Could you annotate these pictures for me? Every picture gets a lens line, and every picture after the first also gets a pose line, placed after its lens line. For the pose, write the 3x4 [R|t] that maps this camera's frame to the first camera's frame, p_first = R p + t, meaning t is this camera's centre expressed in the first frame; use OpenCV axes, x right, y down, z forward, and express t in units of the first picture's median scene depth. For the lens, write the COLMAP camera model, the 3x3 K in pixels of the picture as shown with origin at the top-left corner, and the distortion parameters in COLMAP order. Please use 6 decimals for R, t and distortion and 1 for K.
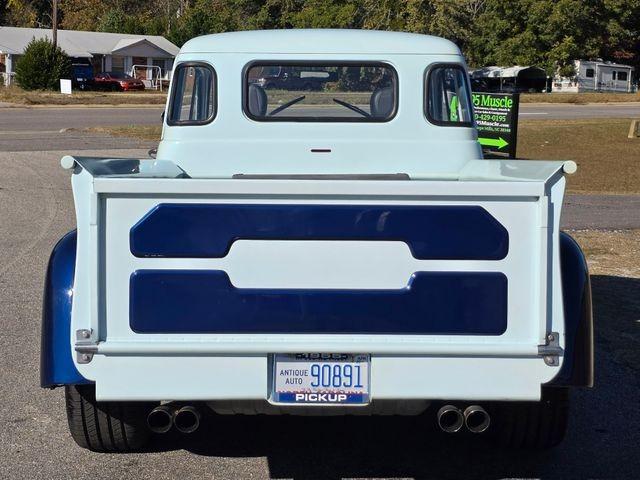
lens RADIAL K [[1153.5, 0, 320.0], [0, 1153.5, 240.0], [0, 0, 1]] dist [0.132067, -0.257716]
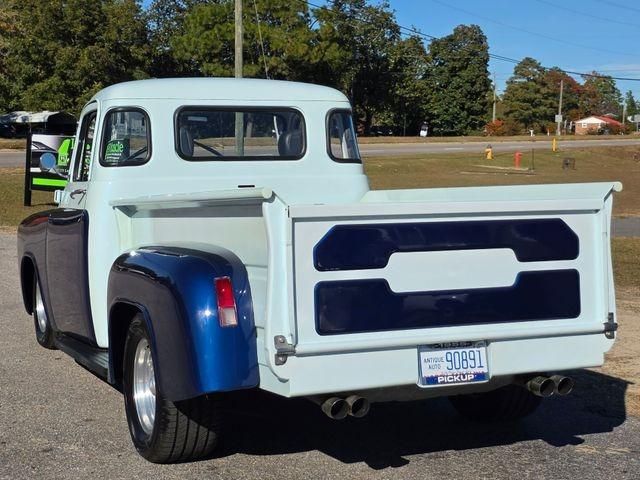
lens RADIAL K [[1189.0, 0, 302.4], [0, 1189.0, 218.5], [0, 0, 1]] dist [0.094949, 0.035050]
pose [[0.919373, -0.033453, 0.391963, -0.638941], [0.056630, 0.997254, -0.047716, 0.017938], [-0.389290, 0.066066, 0.918743, -0.113240]]
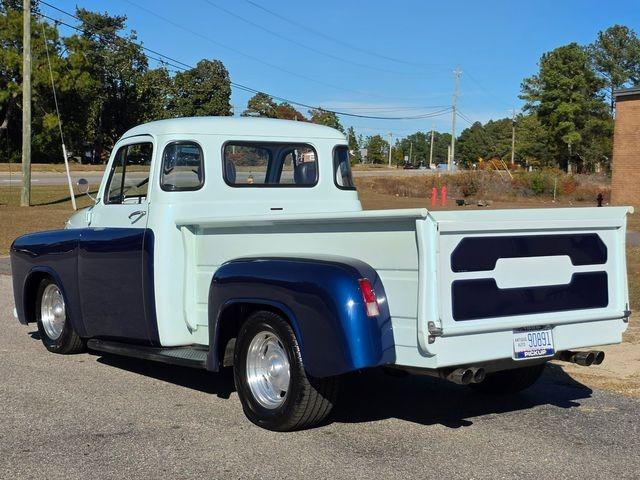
lens RADIAL K [[1153.5, 0, 320.0], [0, 1153.5, 240.0], [0, 0, 1]] dist [0.132067, -0.257716]
pose [[0.792265, -0.032479, 0.609313, -1.230056], [0.068507, 0.997003, -0.035931, 0.014802], [-0.606320, 0.070209, 0.792116, -0.124852]]
